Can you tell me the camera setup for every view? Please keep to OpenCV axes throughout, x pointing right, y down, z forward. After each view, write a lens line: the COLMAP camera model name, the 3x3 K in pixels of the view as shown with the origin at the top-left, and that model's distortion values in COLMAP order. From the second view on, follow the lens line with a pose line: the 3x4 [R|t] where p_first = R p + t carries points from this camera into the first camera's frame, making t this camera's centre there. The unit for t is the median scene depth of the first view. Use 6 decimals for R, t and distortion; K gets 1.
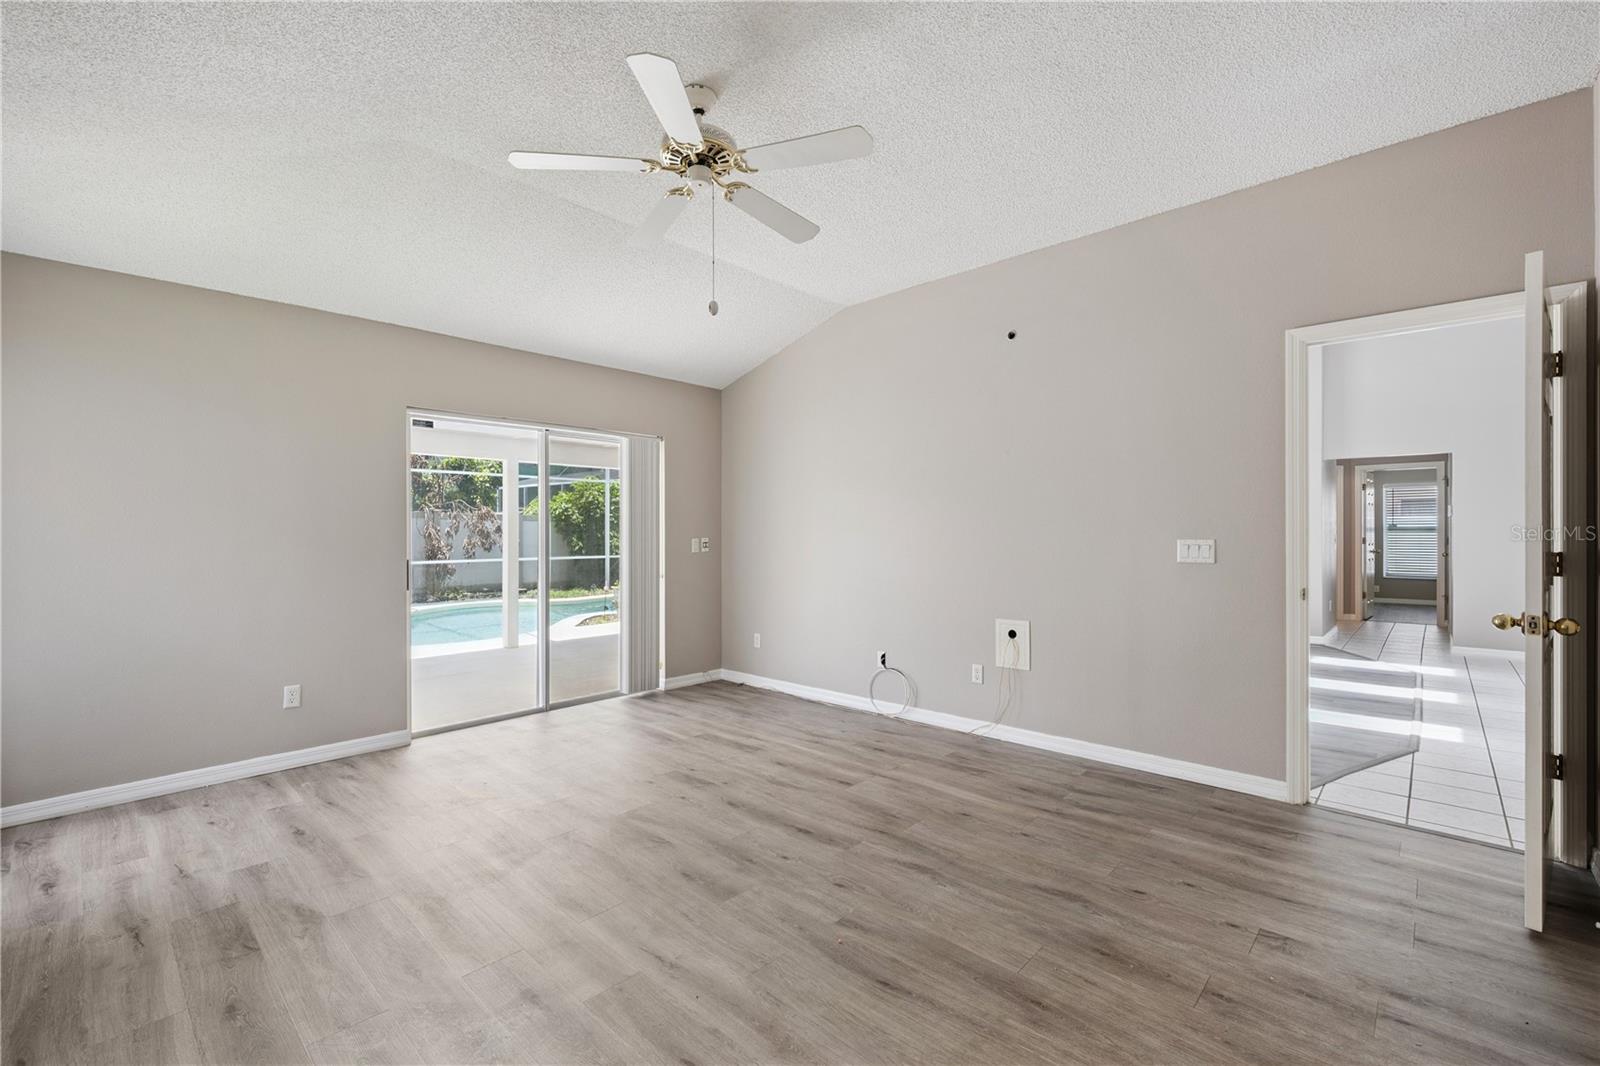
lens RADIAL K [[682.5, 0, 800.6], [0, 682.5, 532.4], [0, 0, 1]] dist [0.000214, 0.000086]
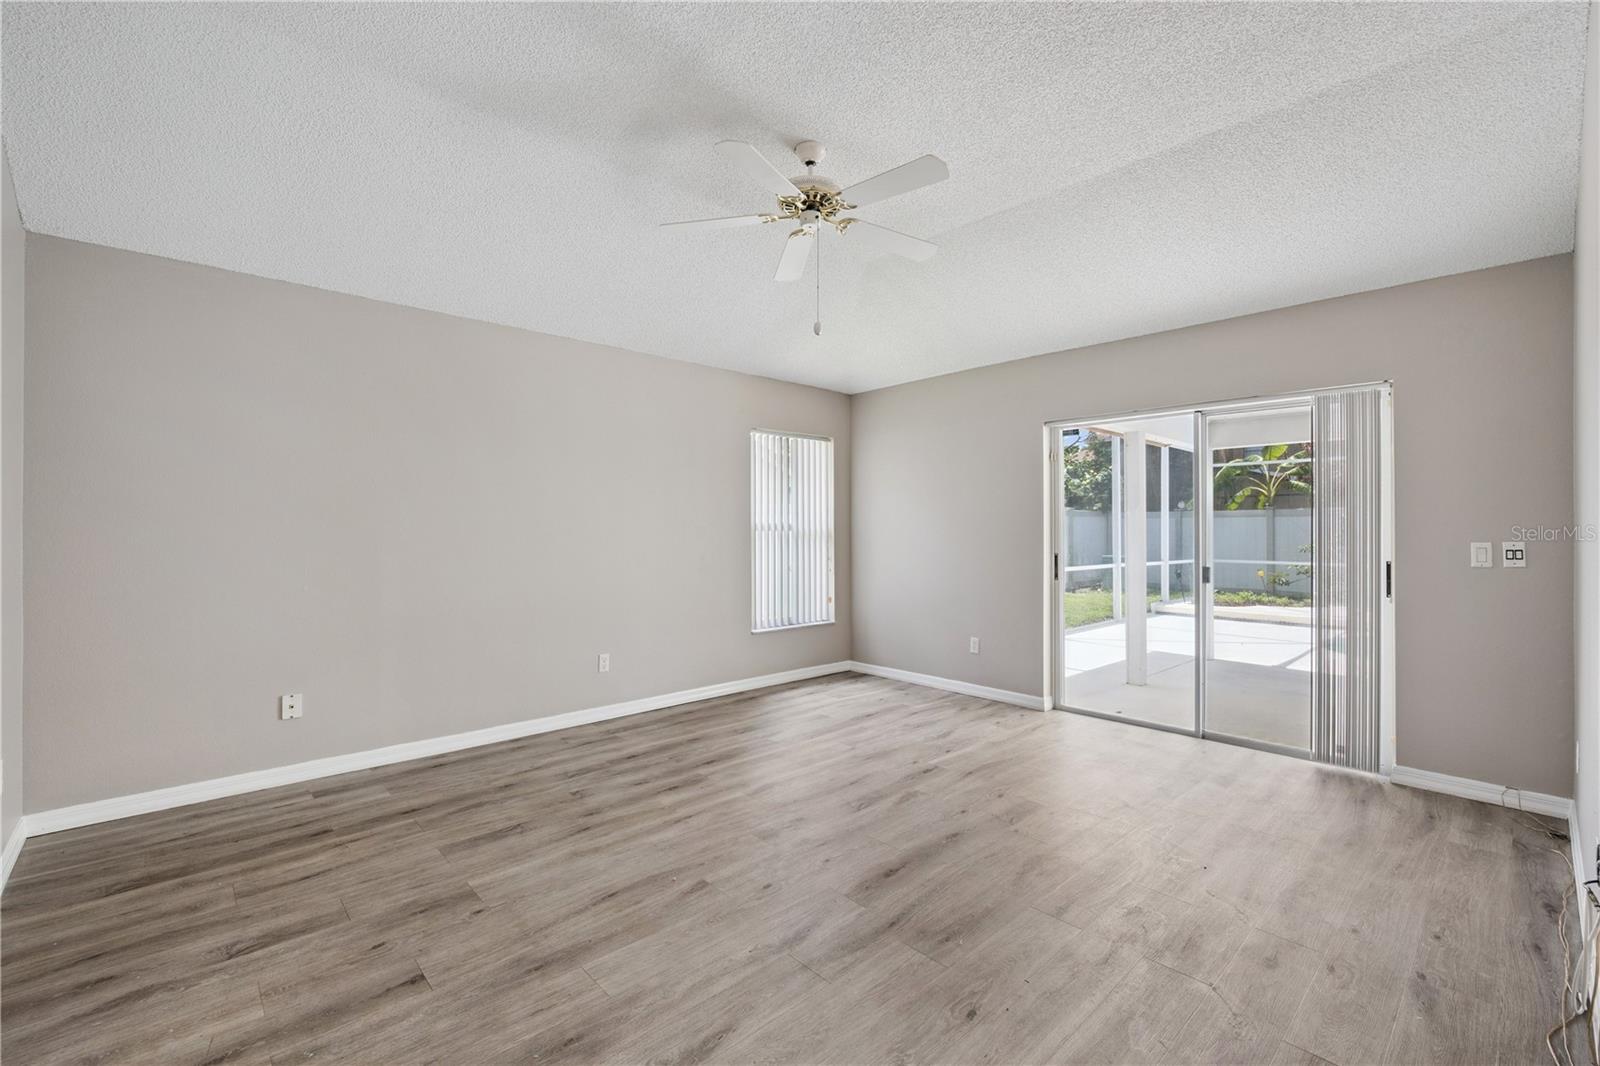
lens RADIAL K [[682.5, 0, 800.6], [0, 682.5, 532.4], [0, 0, 1]] dist [0.000214, 0.000086]
pose [[-0.069140, 0.007505, -0.997579, 0.972245], [-0.000371, 0.999971, 0.007549, -0.006358], [0.997607, 0.000892, -0.069135, 1.041387]]
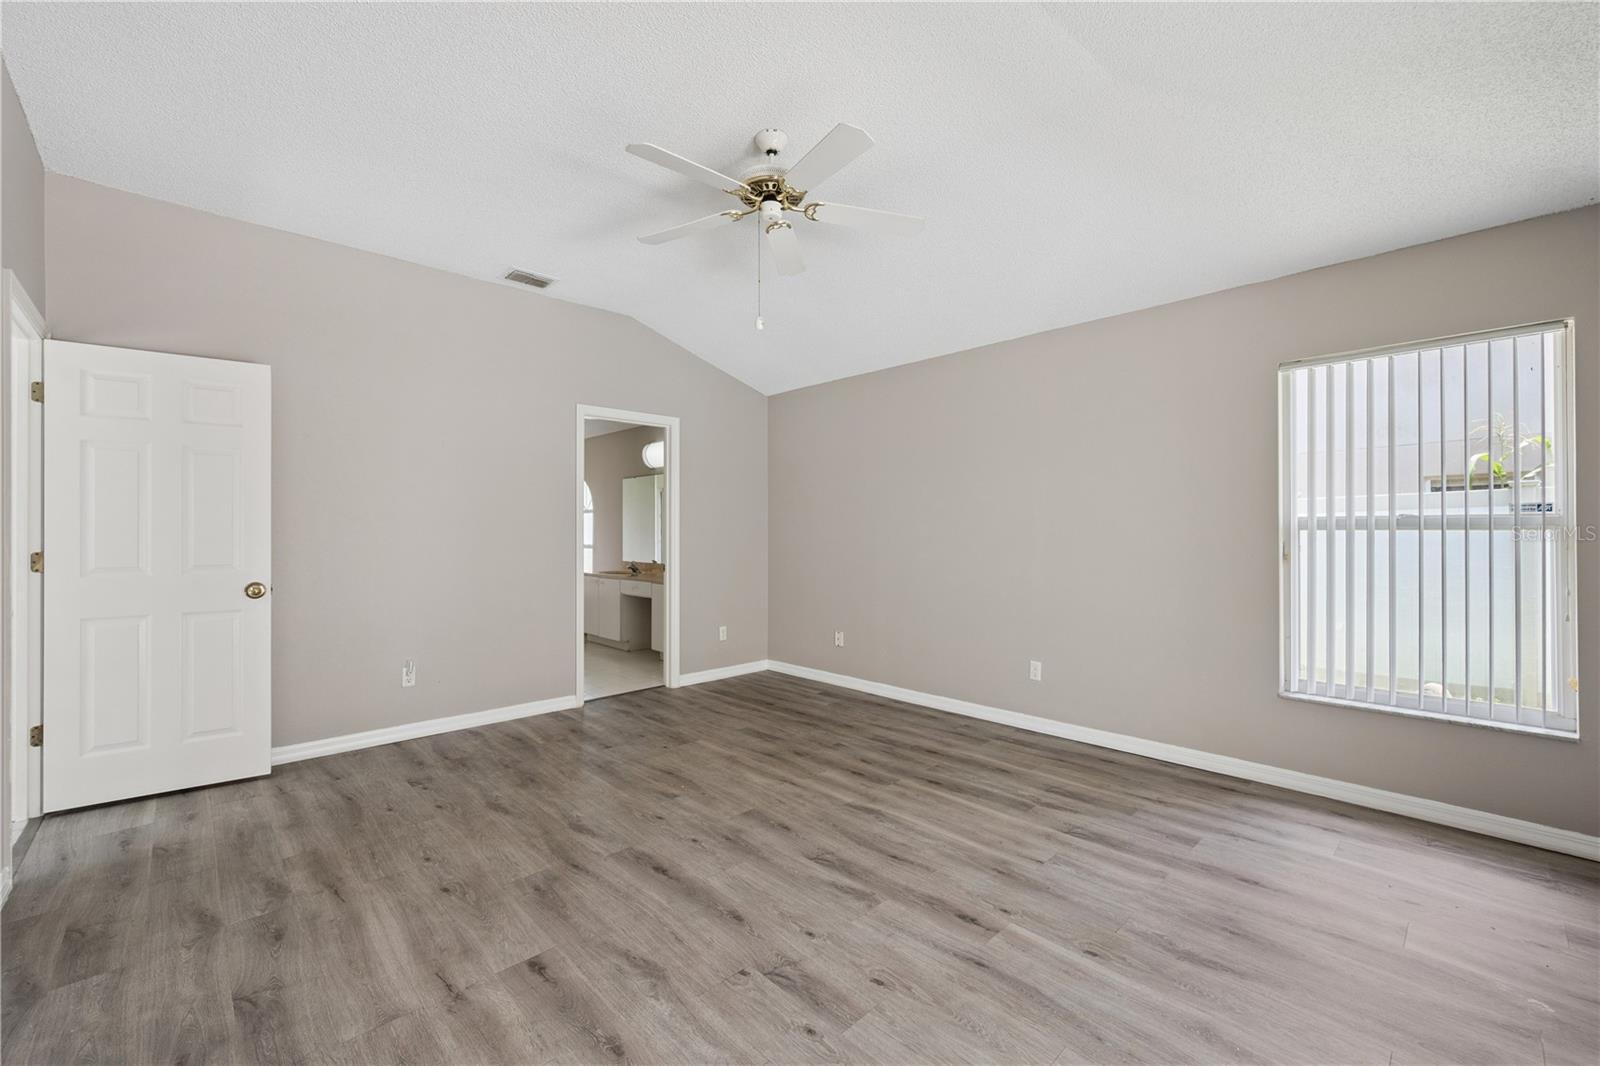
lens RADIAL K [[657.2, 0, 805.2], [0, 657.2, 528.9], [0, 0, 1]] dist [-0.001480, 0.000026]
pose [[-0.998566, 0.006162, 0.053179, -0.252257], [0.005932, 0.999972, -0.004494, 0.002736], [-0.053205, -0.004172, -0.998575, 2.023865]]
